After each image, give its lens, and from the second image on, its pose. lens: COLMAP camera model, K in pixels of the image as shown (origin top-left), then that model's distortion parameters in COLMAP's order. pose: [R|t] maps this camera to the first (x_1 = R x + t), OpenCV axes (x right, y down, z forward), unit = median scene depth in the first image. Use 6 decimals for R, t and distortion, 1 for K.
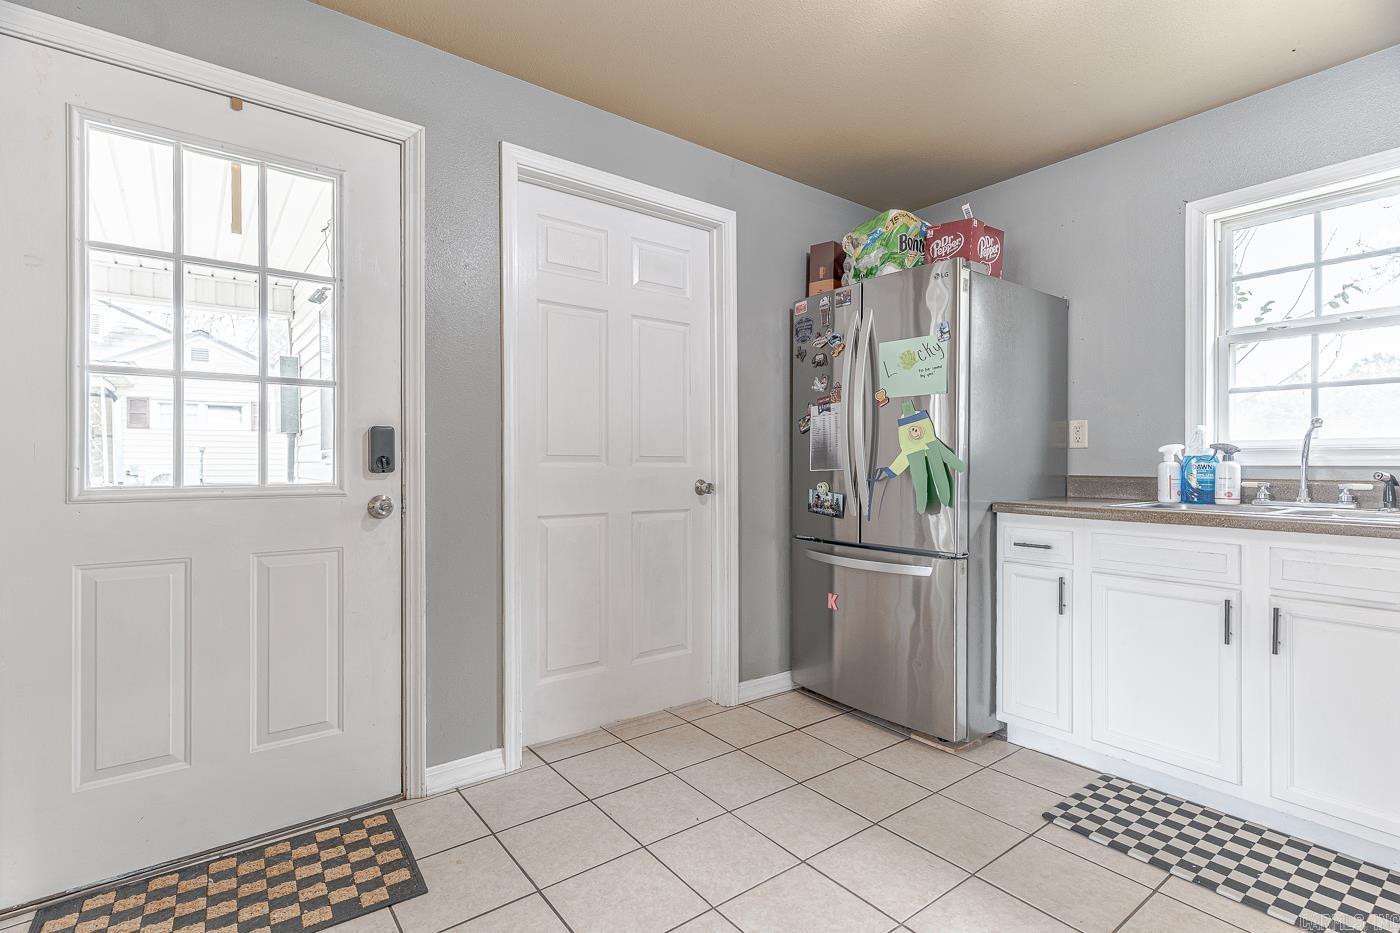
lens RADIAL K [[664.7, 0, 702.9], [0, 664.7, 464.6], [0, 0, 1]] dist [-0.000503, 0.001029]
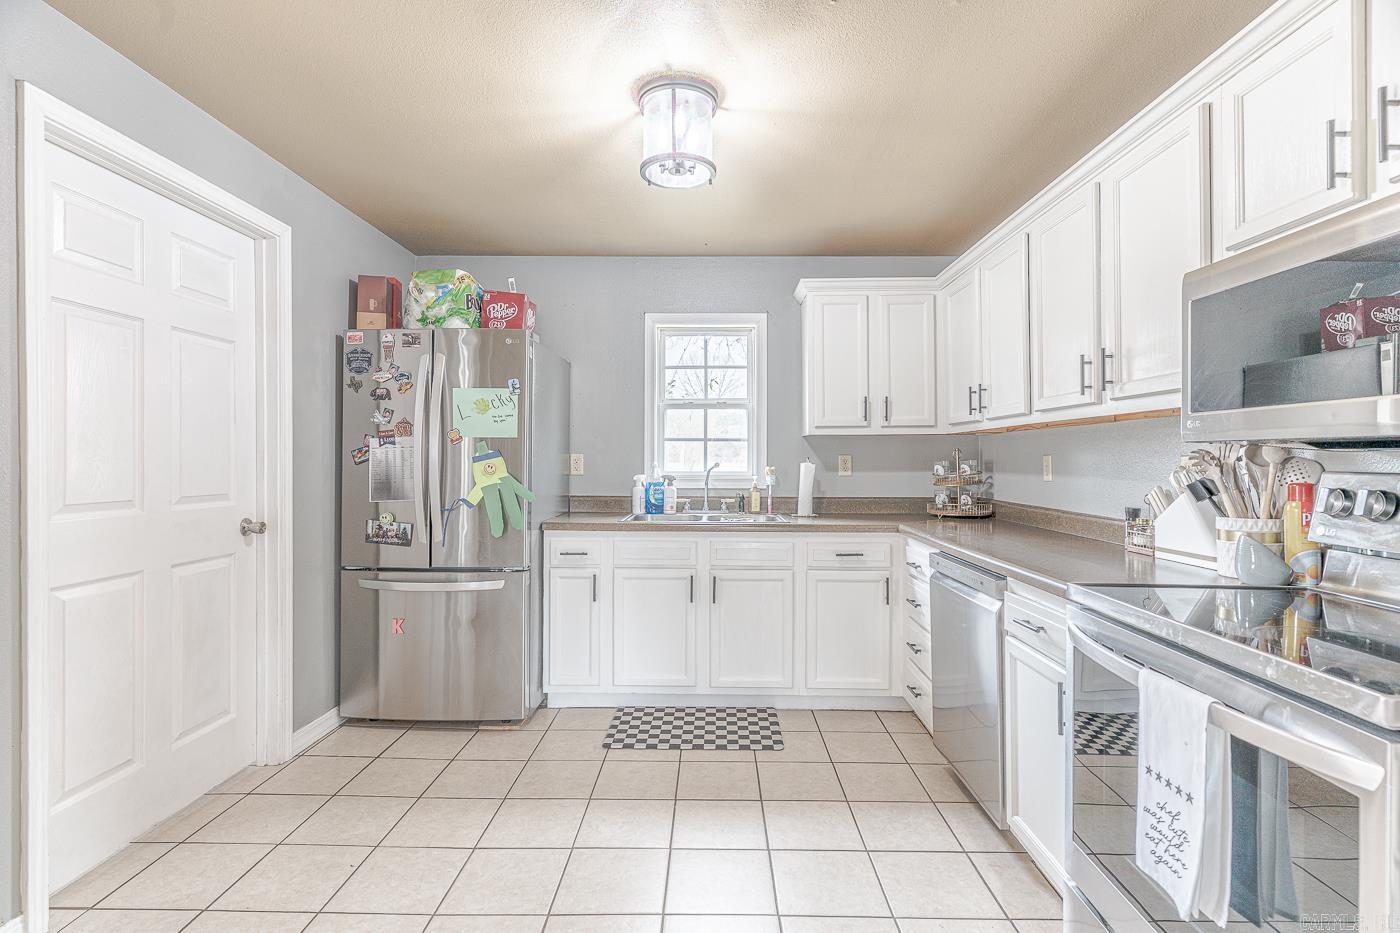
lens RADIAL K [[664.7, 0, 710.6], [0, 664.7, 457.1], [0, 0, 1]] dist [-0.000503, 0.001029]
pose [[0.614389, 0.002517, 0.789000, -0.365569], [-0.000948, 0.999997, -0.002452, -0.065125], [-0.789003, 0.000759, 0.614389, -0.037709]]
